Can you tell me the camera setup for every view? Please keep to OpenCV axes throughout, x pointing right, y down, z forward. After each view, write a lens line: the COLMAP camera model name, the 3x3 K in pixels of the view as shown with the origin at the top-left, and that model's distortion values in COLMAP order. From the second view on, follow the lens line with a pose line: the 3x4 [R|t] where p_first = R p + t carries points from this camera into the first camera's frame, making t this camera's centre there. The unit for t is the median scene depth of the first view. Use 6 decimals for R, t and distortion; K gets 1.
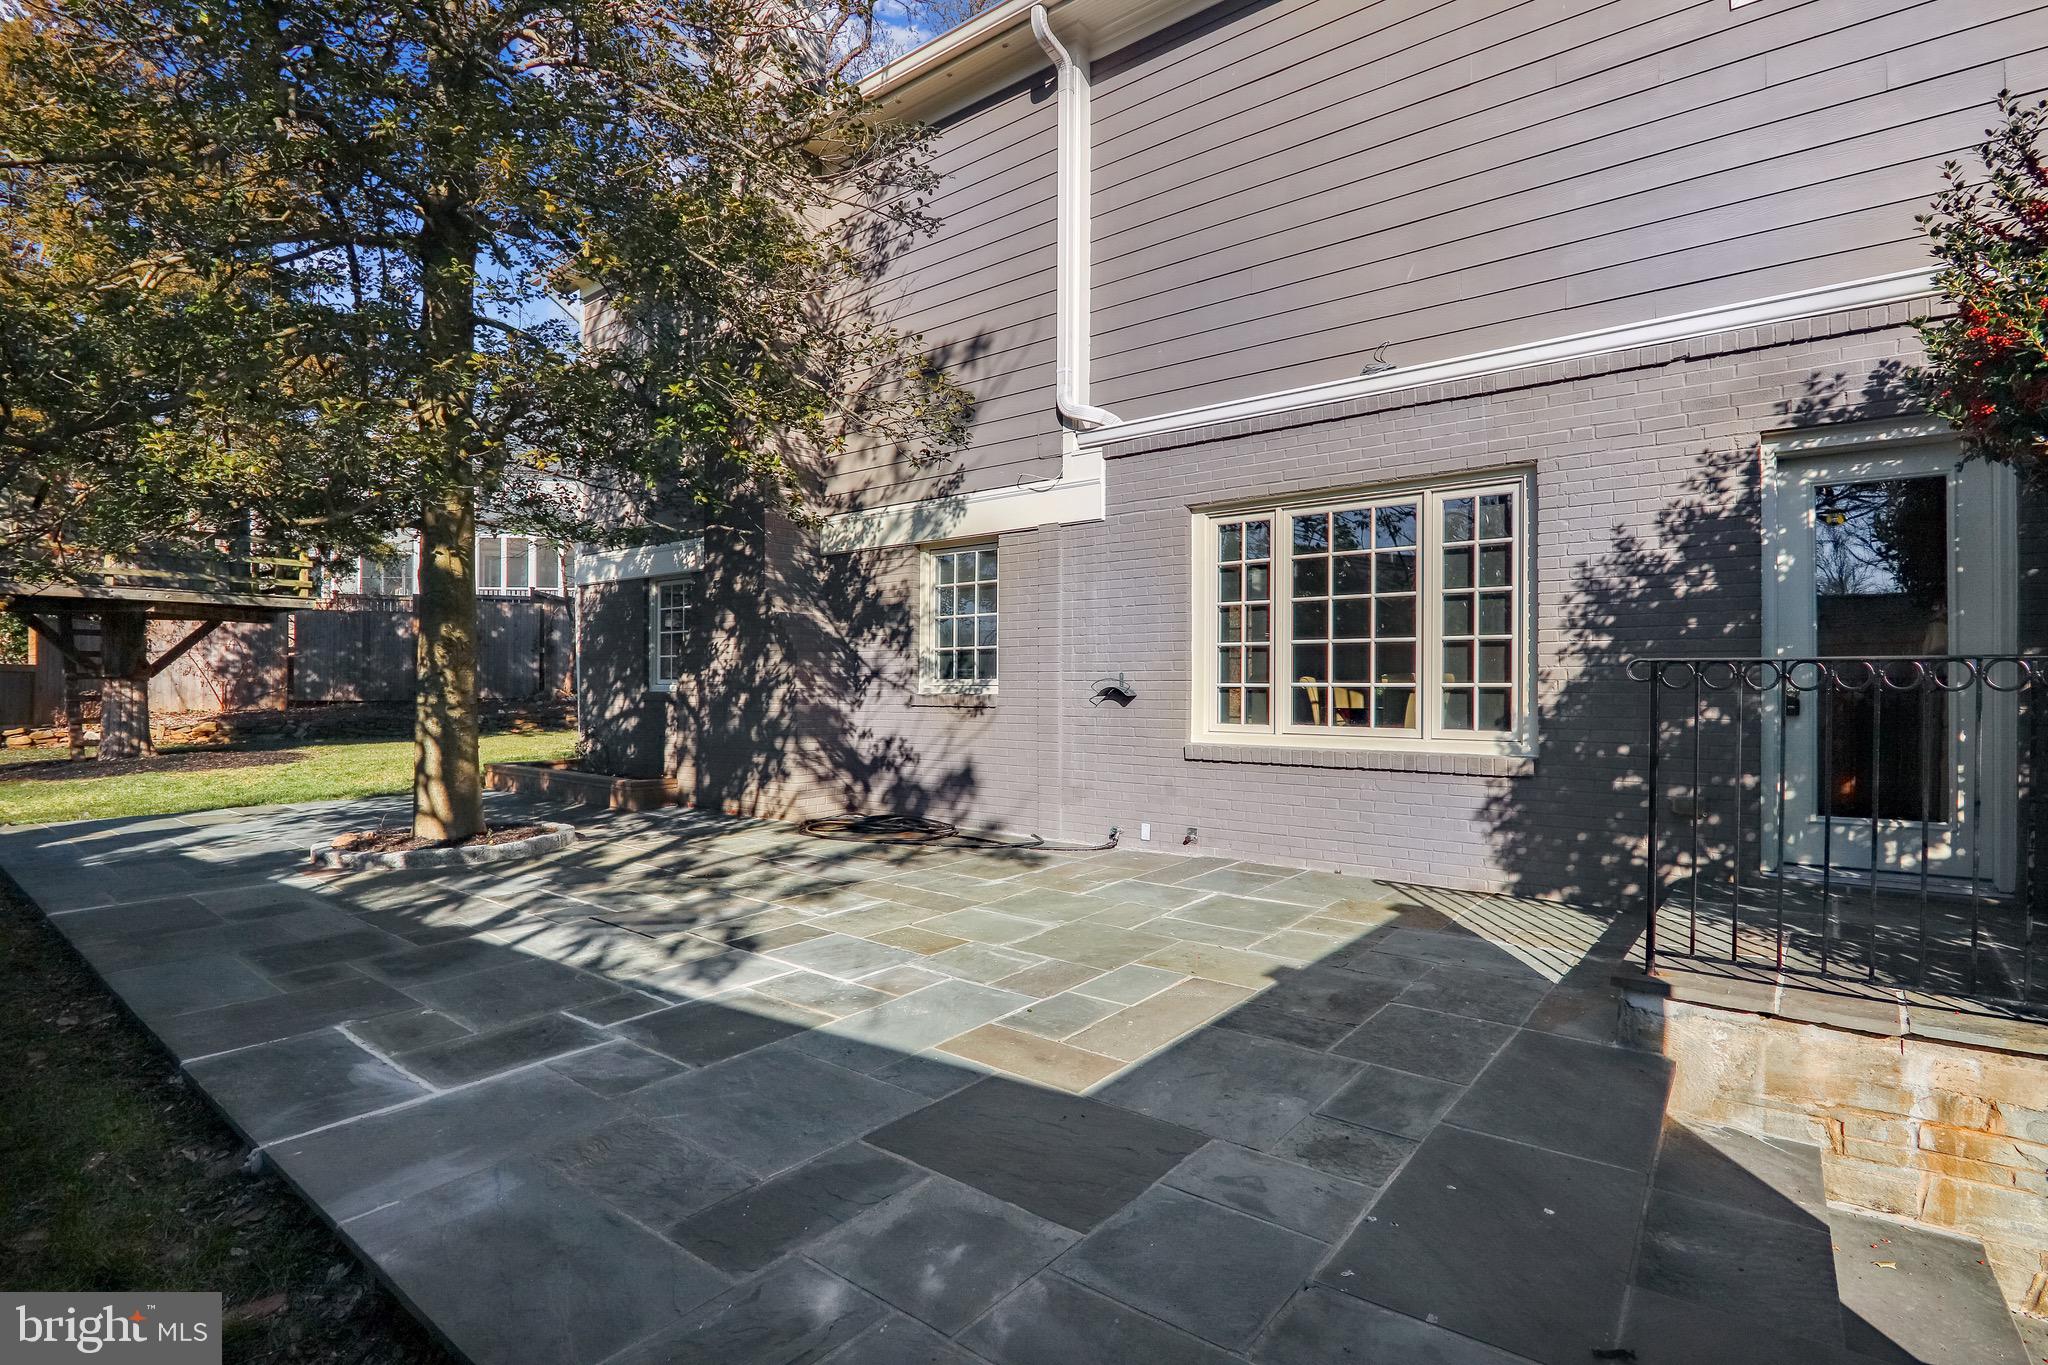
lens RADIAL K [[1009.4, 0, 1019.9], [0, 1009.4, 699.8], [0, 0, 1]] dist [-0.005909, -0.000131]
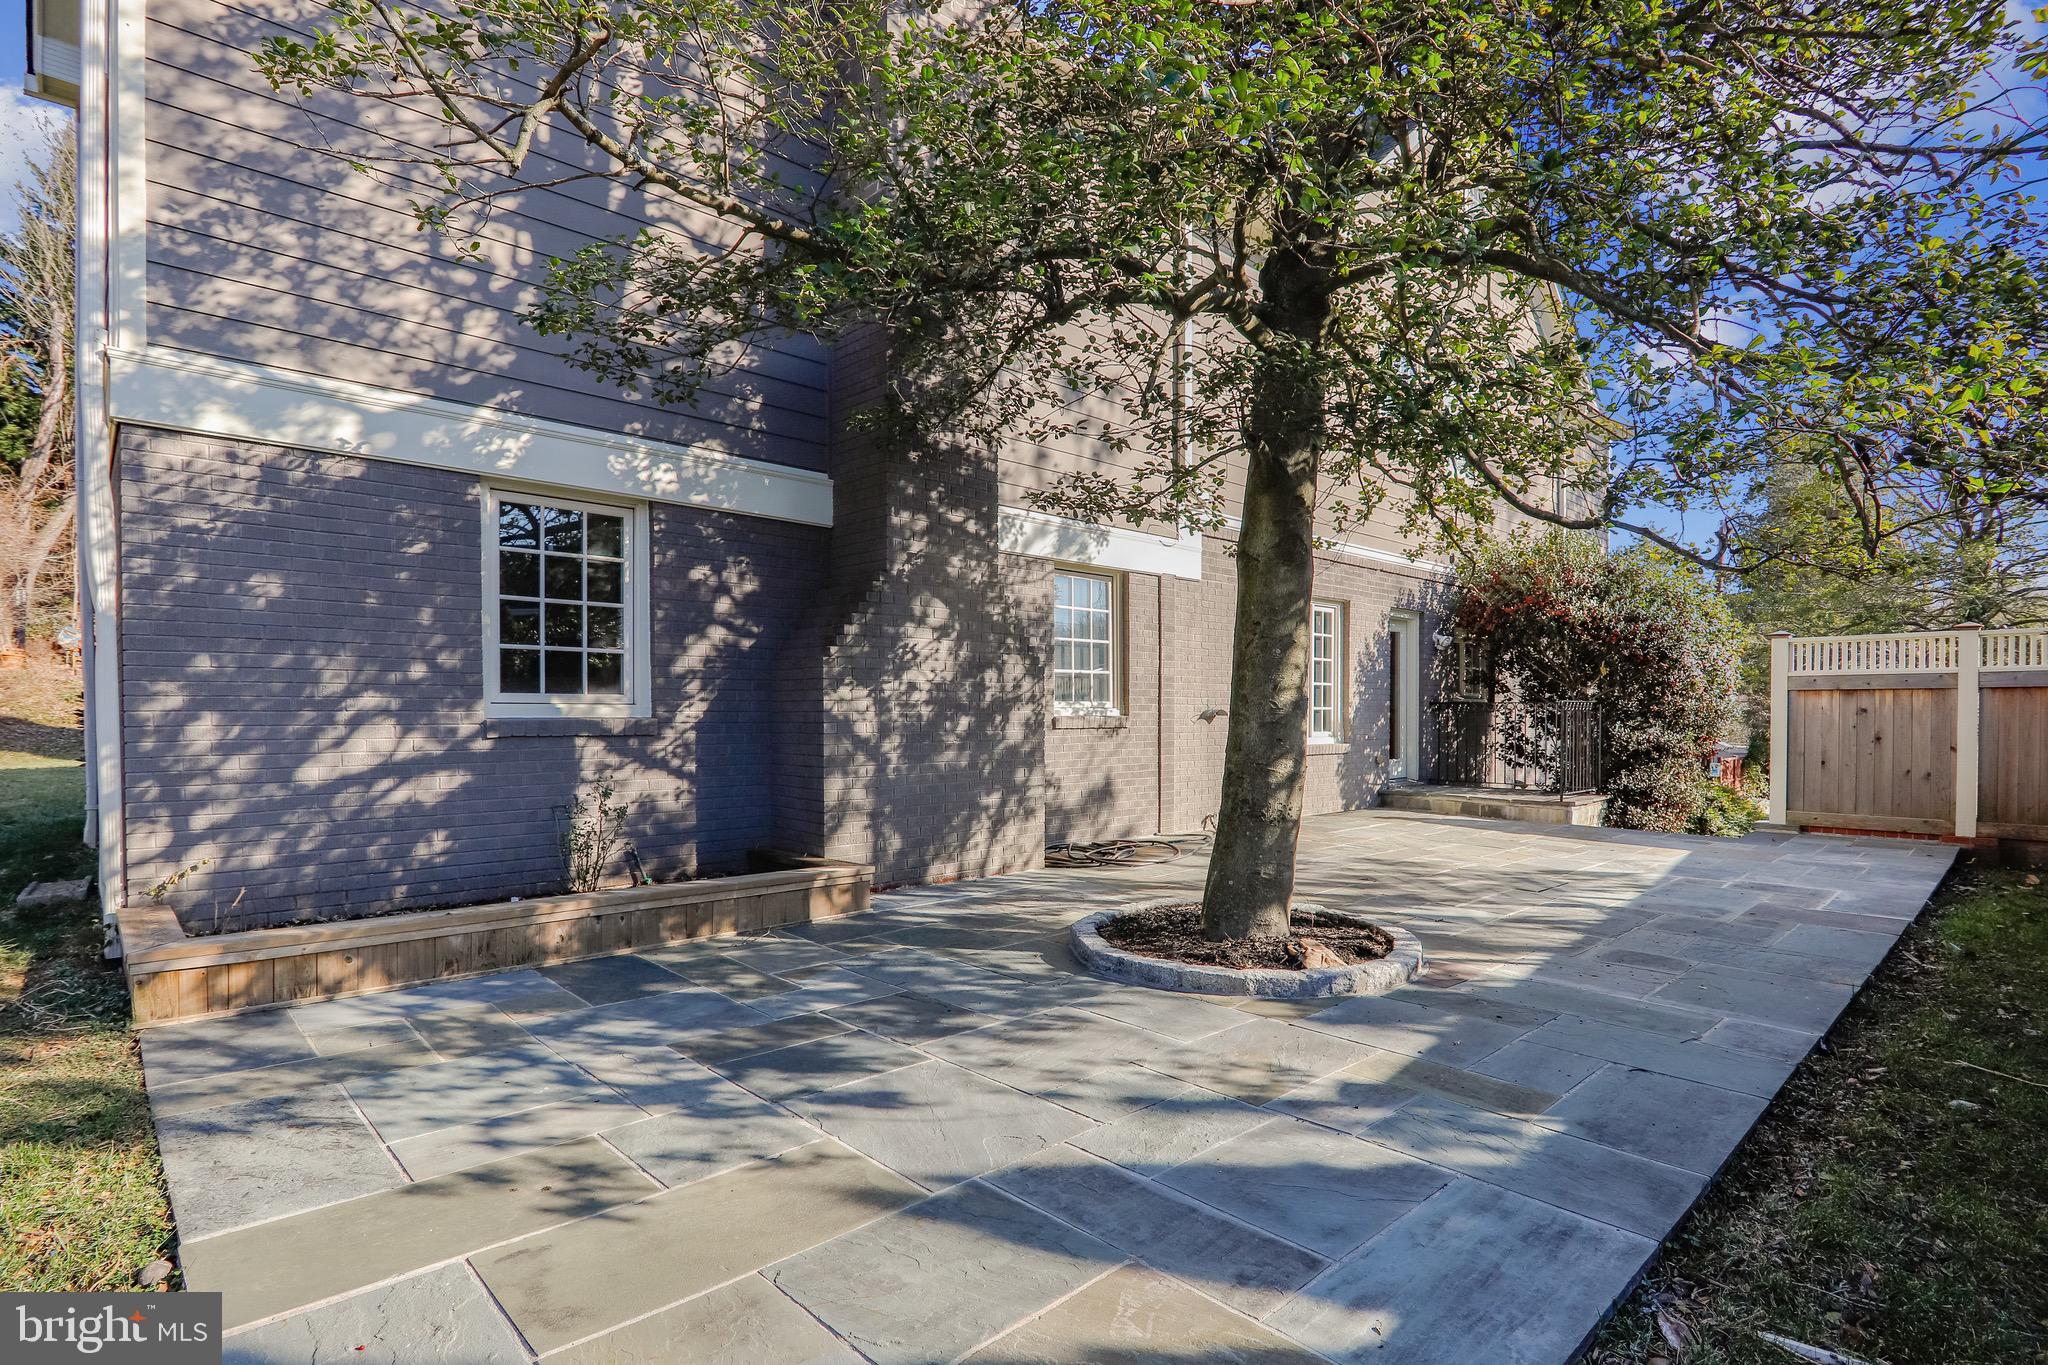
lens RADIAL K [[975.2, 0, 1024.3], [0, 975.2, 722.1], [0, 0, 1]] dist [-0.000268, -0.000007]
pose [[0.116852, -0.022460, 0.992895, -0.978504], [0.002525, 0.999748, 0.022318, -0.017669], [-0.993146, -0.000101, 0.116880, 0.863479]]
